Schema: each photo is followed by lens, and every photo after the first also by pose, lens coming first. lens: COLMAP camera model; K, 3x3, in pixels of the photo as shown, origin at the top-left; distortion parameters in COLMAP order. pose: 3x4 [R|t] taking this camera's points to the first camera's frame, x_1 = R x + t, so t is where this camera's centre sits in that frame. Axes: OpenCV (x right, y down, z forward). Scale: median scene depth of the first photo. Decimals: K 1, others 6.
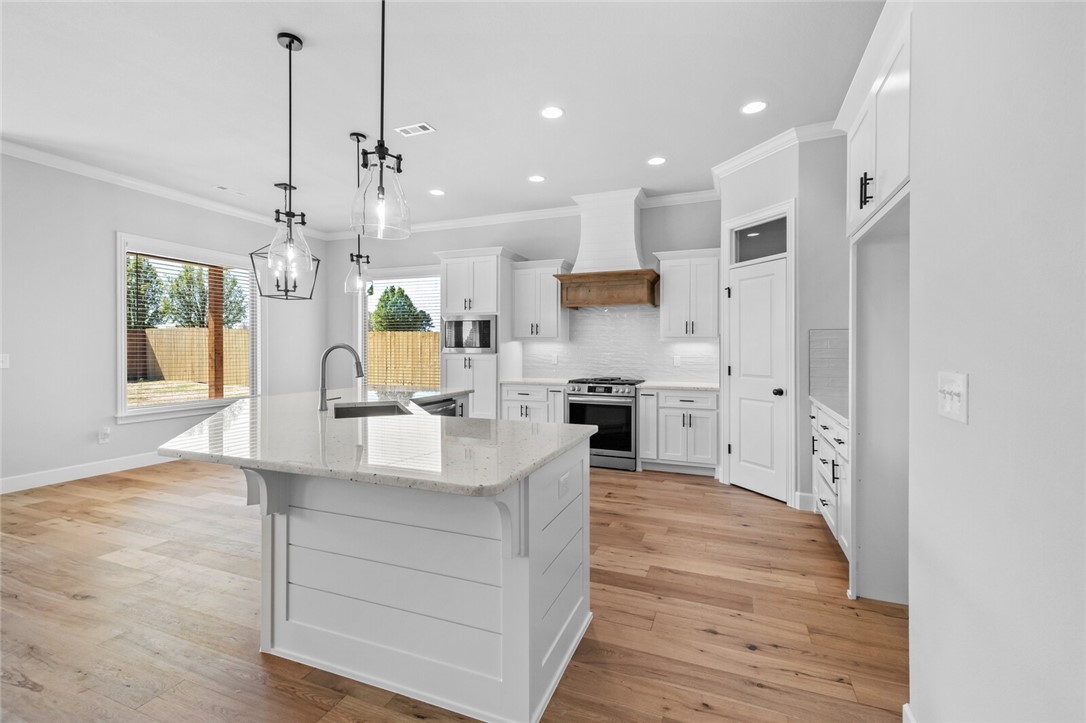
lens RADIAL K [[480.0, 0, 544.9], [0, 480.0, 354.3], [0, 0, 1]] dist [0.001950, -0.007154]
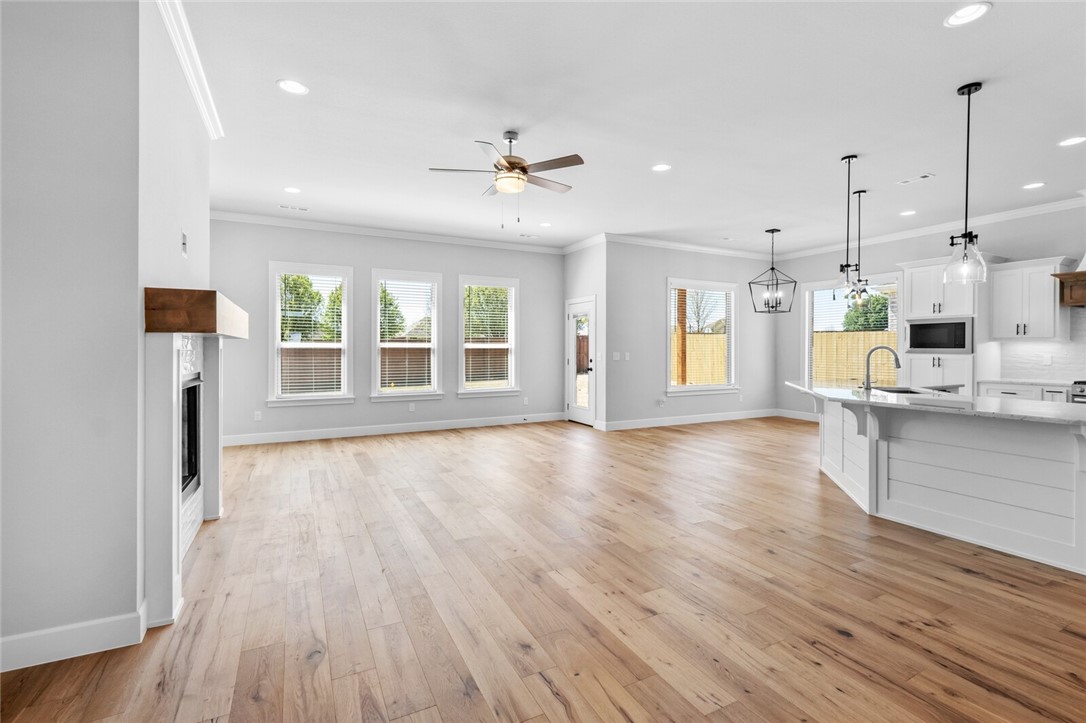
lens RADIAL K [[480.0, 0, 544.9], [0, 480.0, 354.3], [0, 0, 1]] dist [0.001950, -0.007154]
pose [[0.746106, 0.005323, -0.665806, -0.103440], [-0.005793, 0.999982, 0.001503, 0.003738], [0.665803, 0.002736, 0.746123, -0.417247]]
